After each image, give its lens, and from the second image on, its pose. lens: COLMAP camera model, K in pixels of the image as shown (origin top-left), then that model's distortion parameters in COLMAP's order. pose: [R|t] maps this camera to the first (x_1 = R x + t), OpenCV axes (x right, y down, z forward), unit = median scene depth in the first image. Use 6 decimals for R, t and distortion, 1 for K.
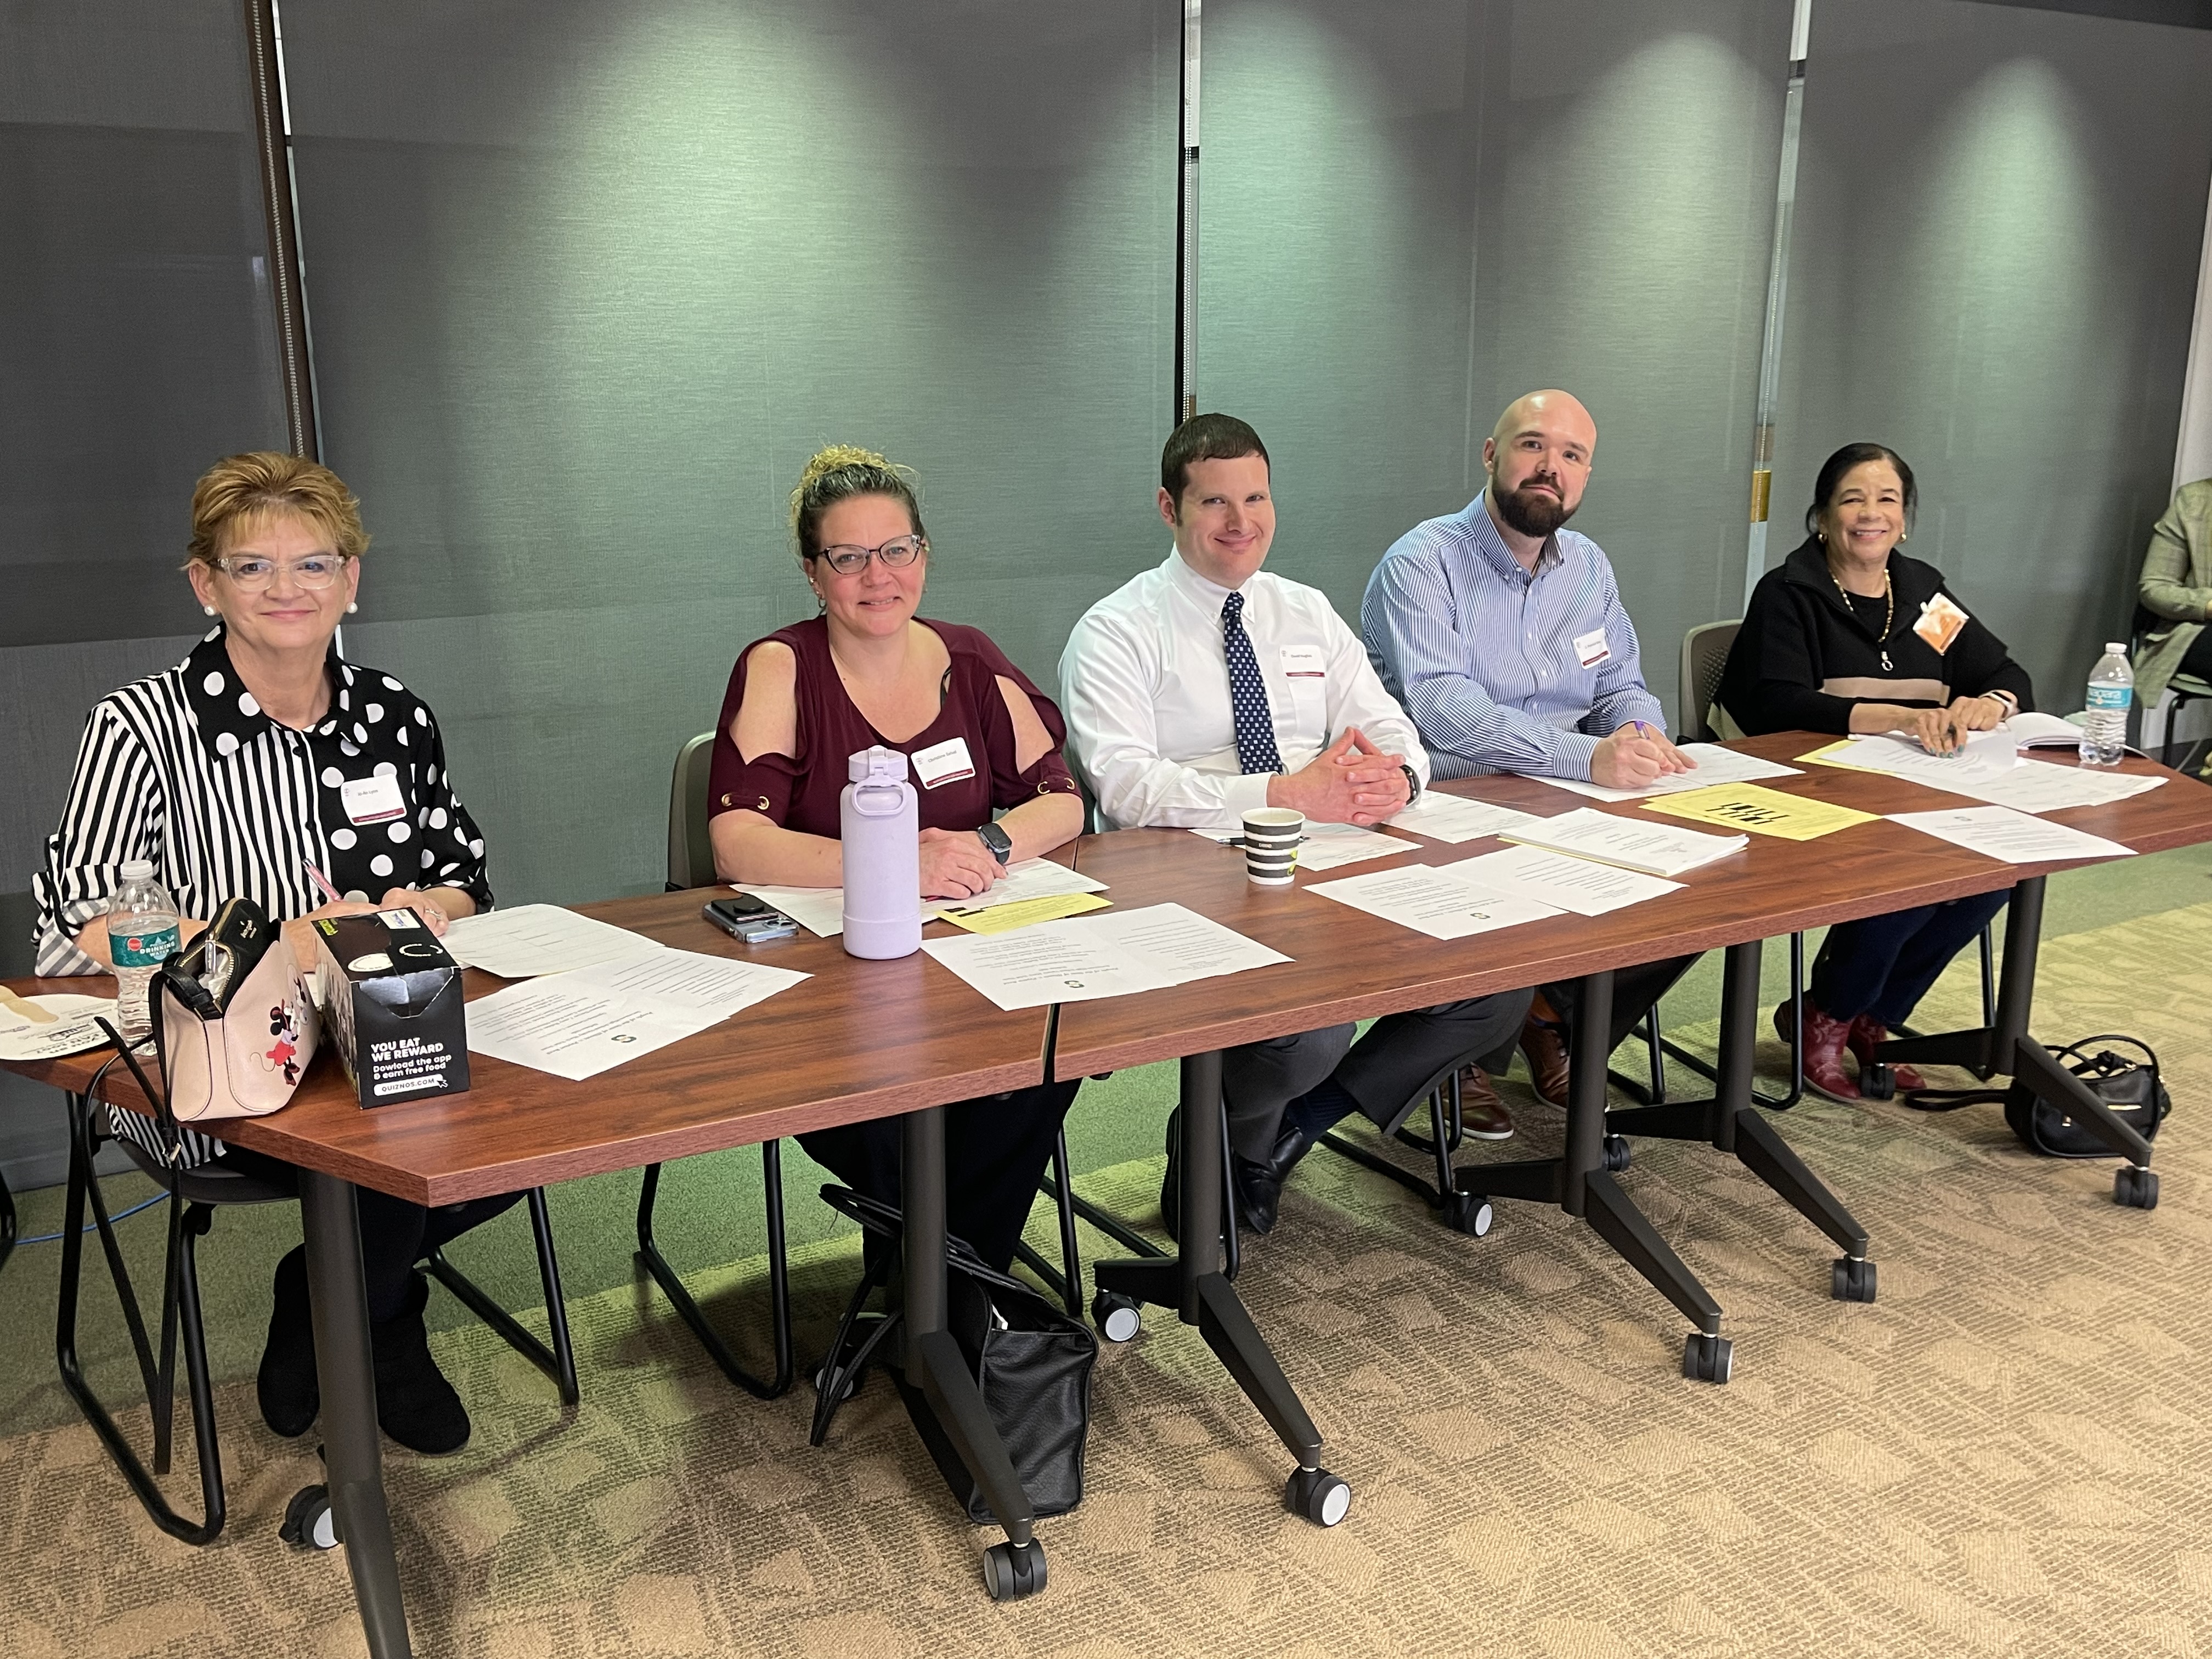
lens RADIAL K [[2059.7, 0, 1103.9], [0, 2059.7, 888.3], [0, 0, 1]] dist [0.089715, 0.006273]
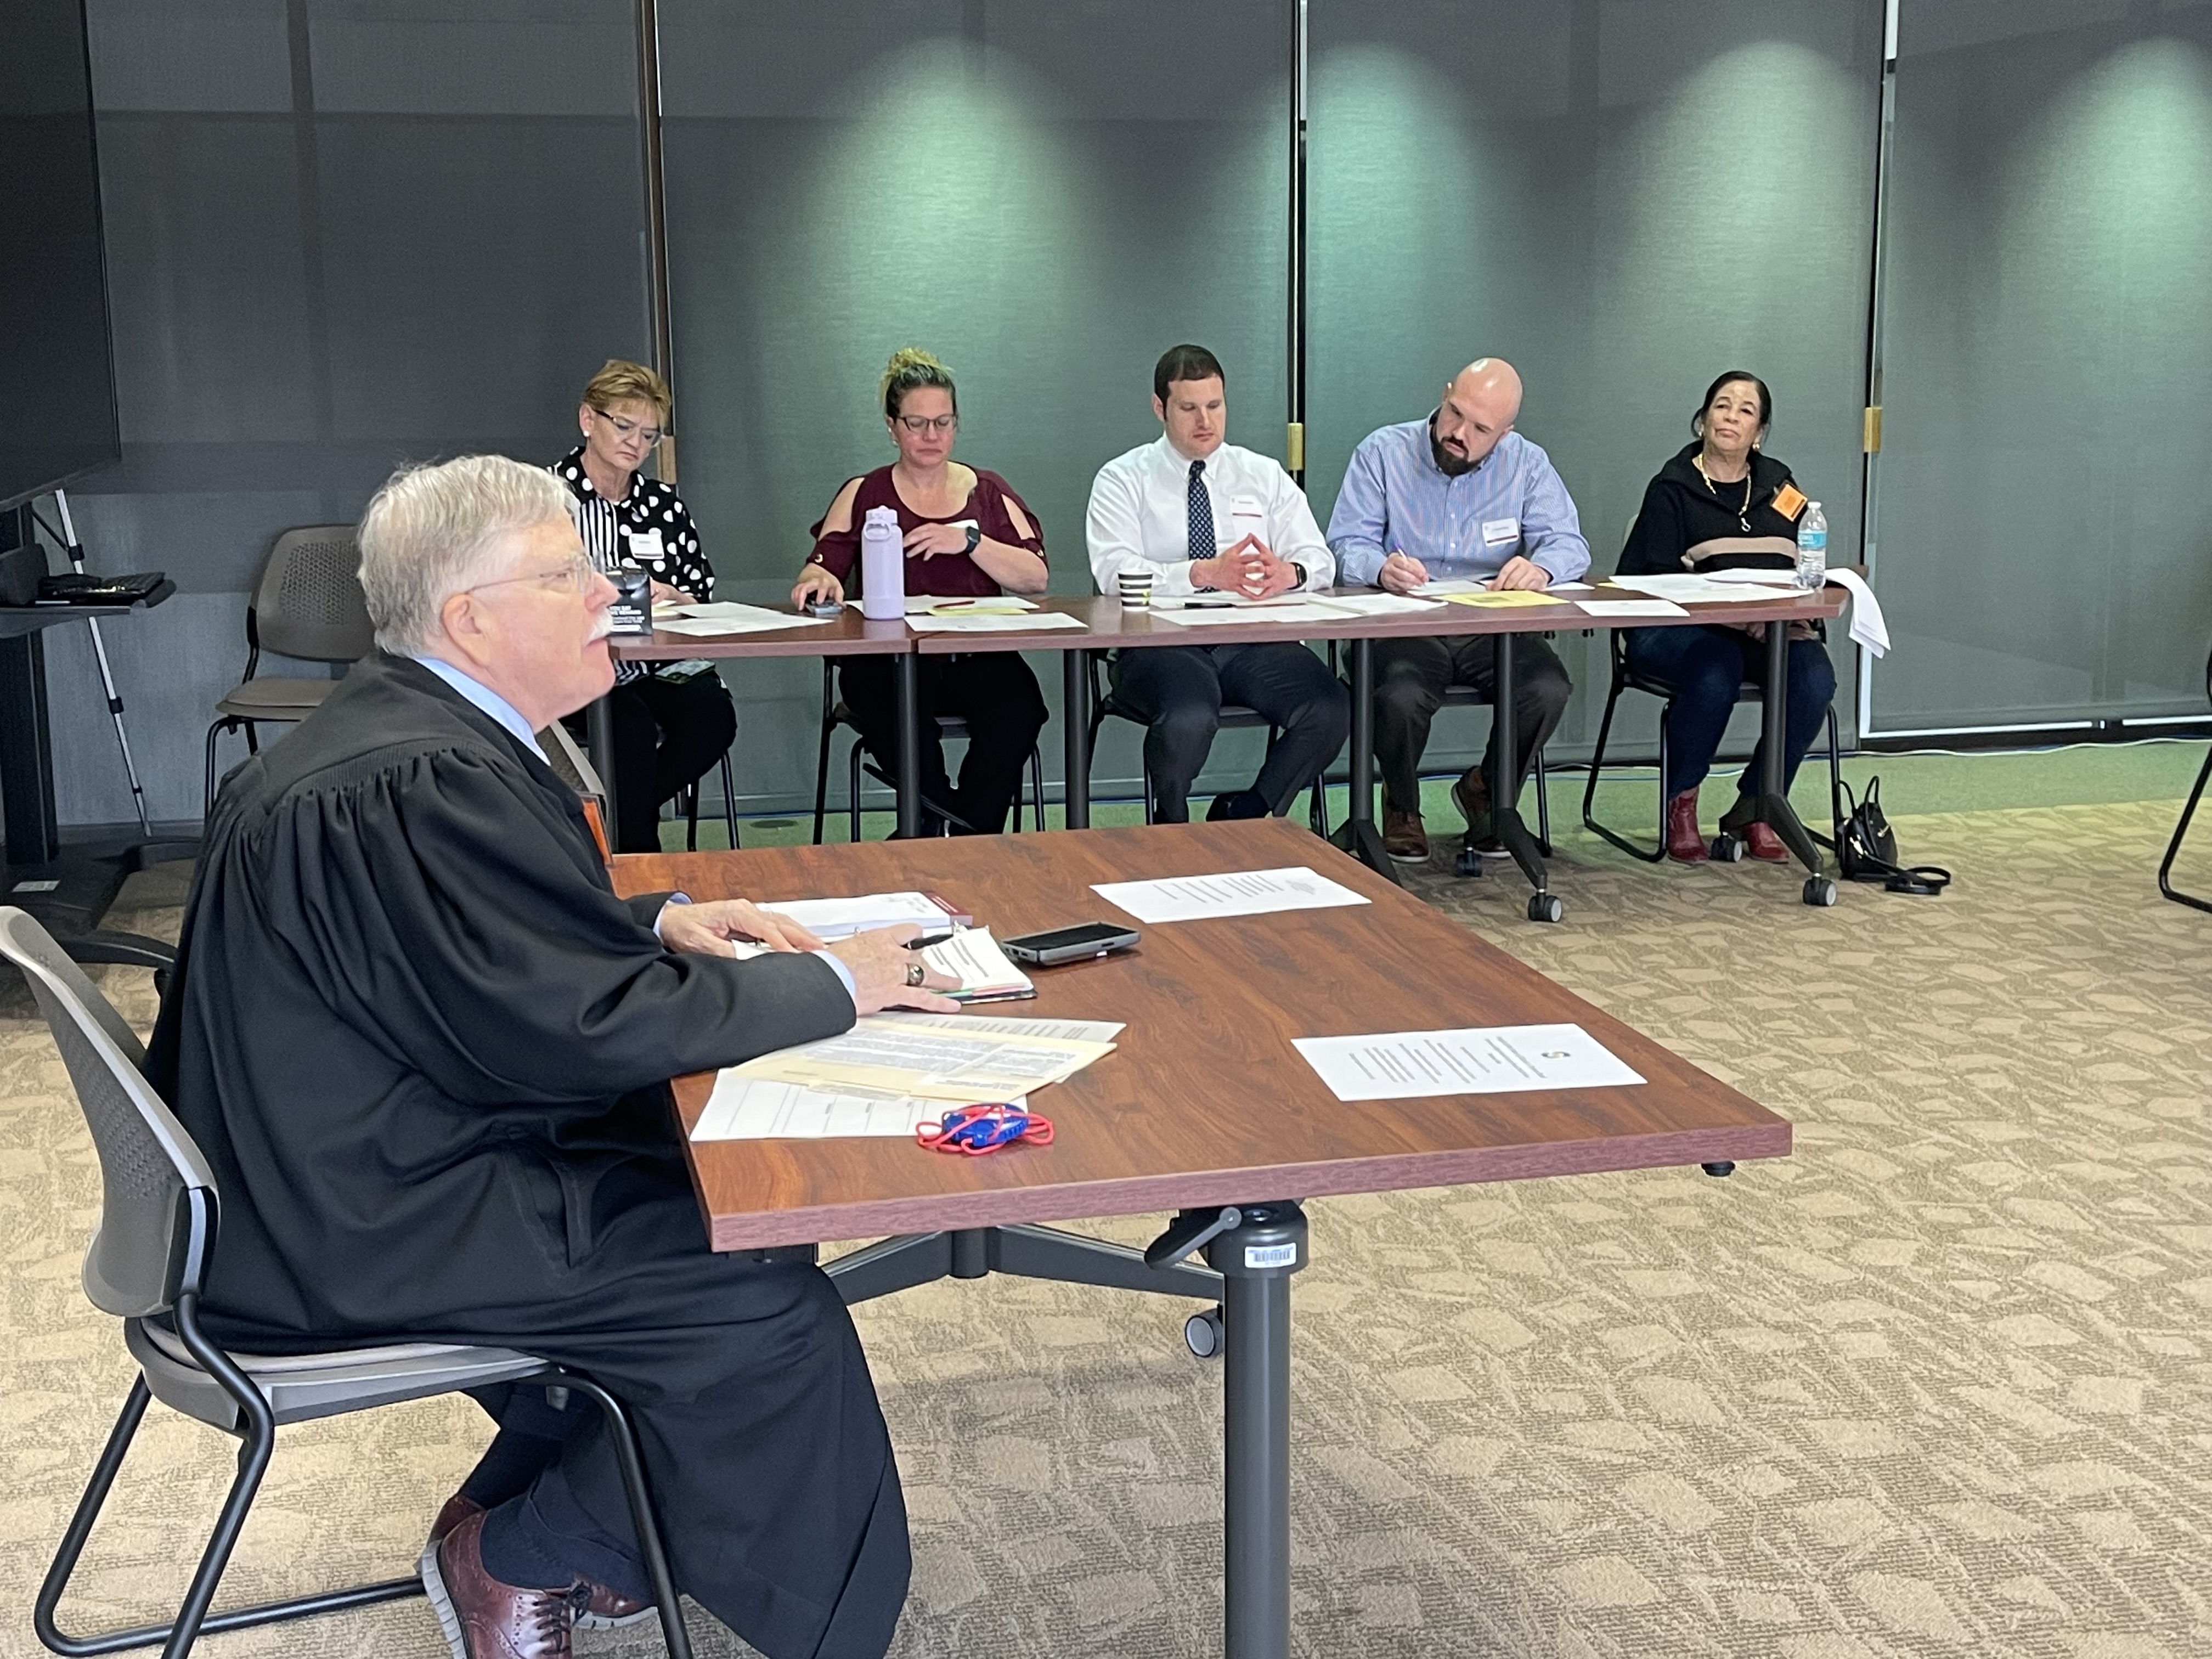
lens RADIAL K [[2929.1, 0, 1106.0], [0, 2929.1, 829.5], [0, 0, 1]] dist [0.124459, -0.448274]
pose [[0.964138, 0.040684, -0.262264, 0.587108], [-0.061915, 0.995394, -0.073200, 0.298938], [0.258078, 0.086813, 0.962216, -1.100649]]
